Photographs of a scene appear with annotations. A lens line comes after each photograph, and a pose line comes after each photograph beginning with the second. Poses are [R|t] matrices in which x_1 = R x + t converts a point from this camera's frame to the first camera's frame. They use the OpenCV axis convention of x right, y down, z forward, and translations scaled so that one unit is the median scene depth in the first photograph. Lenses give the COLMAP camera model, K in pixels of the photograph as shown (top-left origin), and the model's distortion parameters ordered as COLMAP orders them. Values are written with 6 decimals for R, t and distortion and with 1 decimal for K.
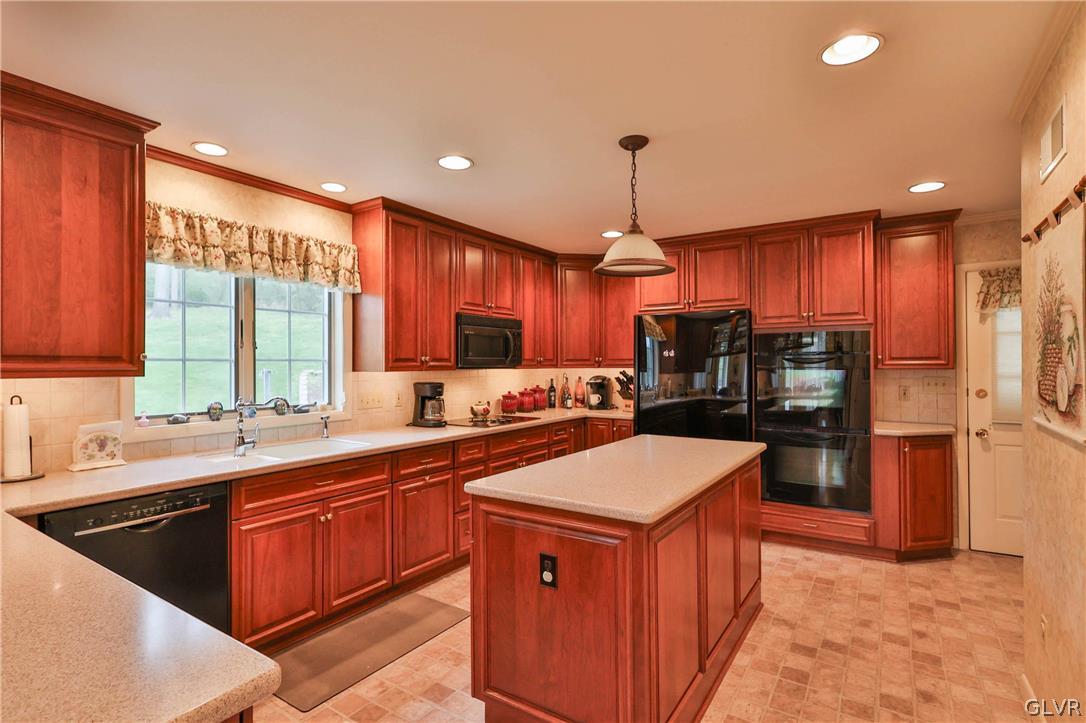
lens RADIAL K [[533.6, 0, 534.7], [0, 533.6, 362.7], [0, 0, 1]] dist [-0.001115, 0.000576]
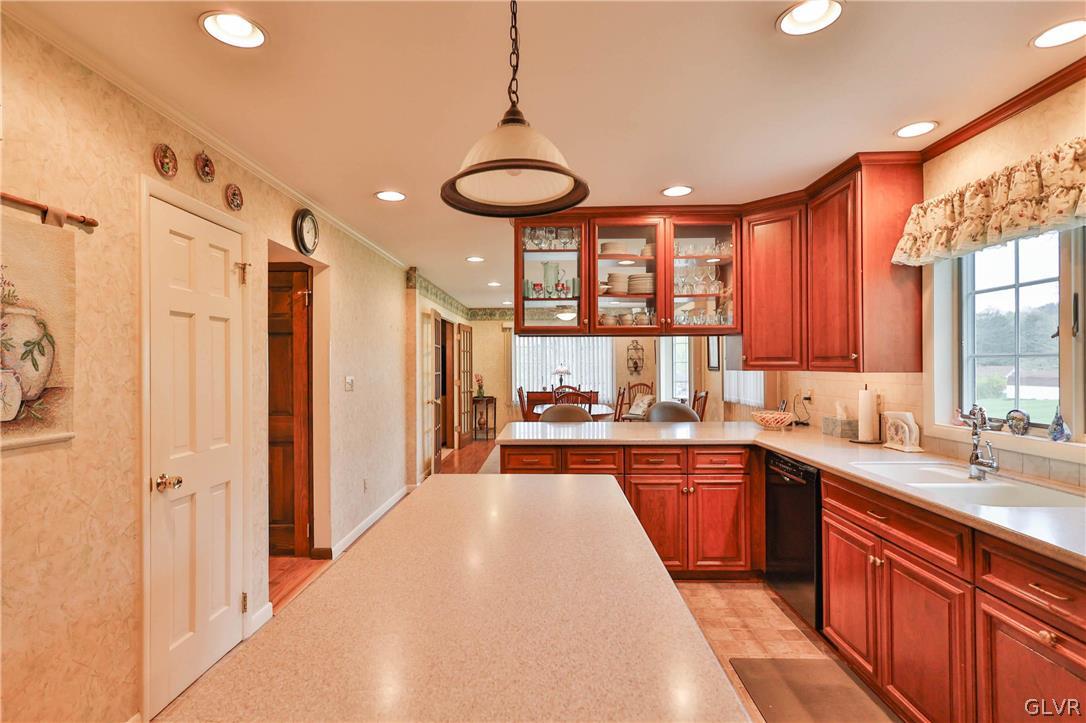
lens RADIAL K [[533.6, 0, 543.2], [0, 533.6, 363.0], [0, 0, 1]] dist [-0.001115, 0.000576]
pose [[-0.834582, 0.006684, -0.550843, 0.307988], [0.014576, 0.999844, -0.009952, 0.003148], [0.550691, -0.016335, -0.834549, 0.978554]]
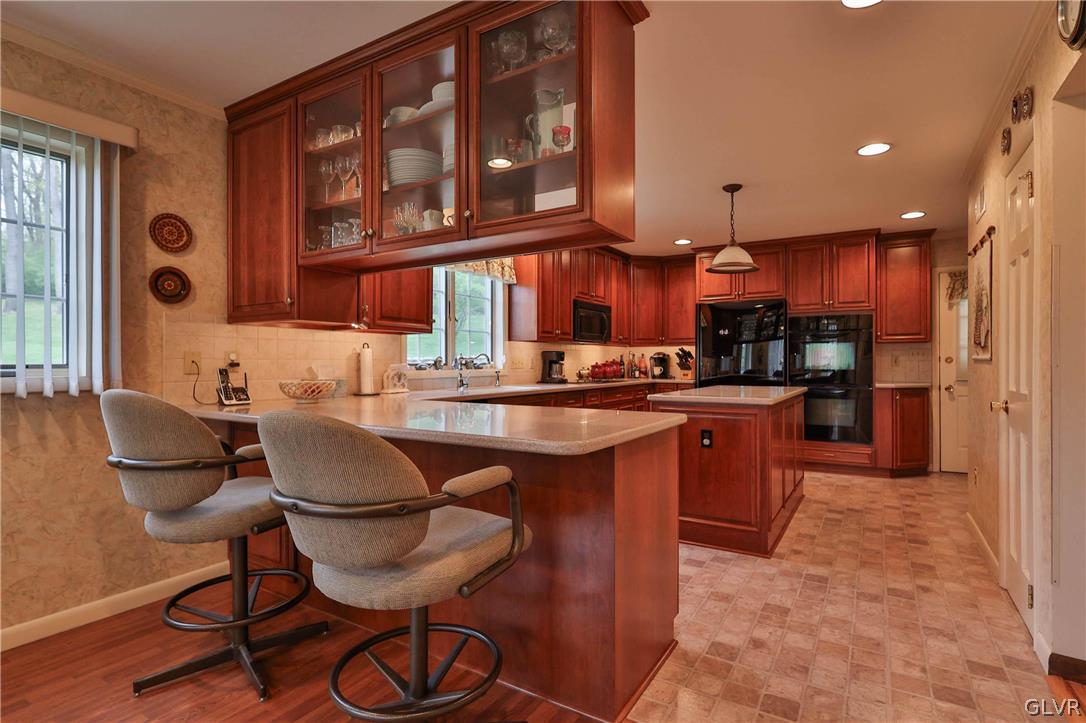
lens RADIAL K [[533.6, 0, 554.0], [0, 533.6, 363.0], [0, 0, 1]] dist [-0.001115, 0.000576]
pose [[0.998852, 0.003040, 0.047801, -0.274010], [-0.003302, 0.999980, 0.005391, 0.062742], [-0.047783, -0.005543, 0.998842, -0.360672]]
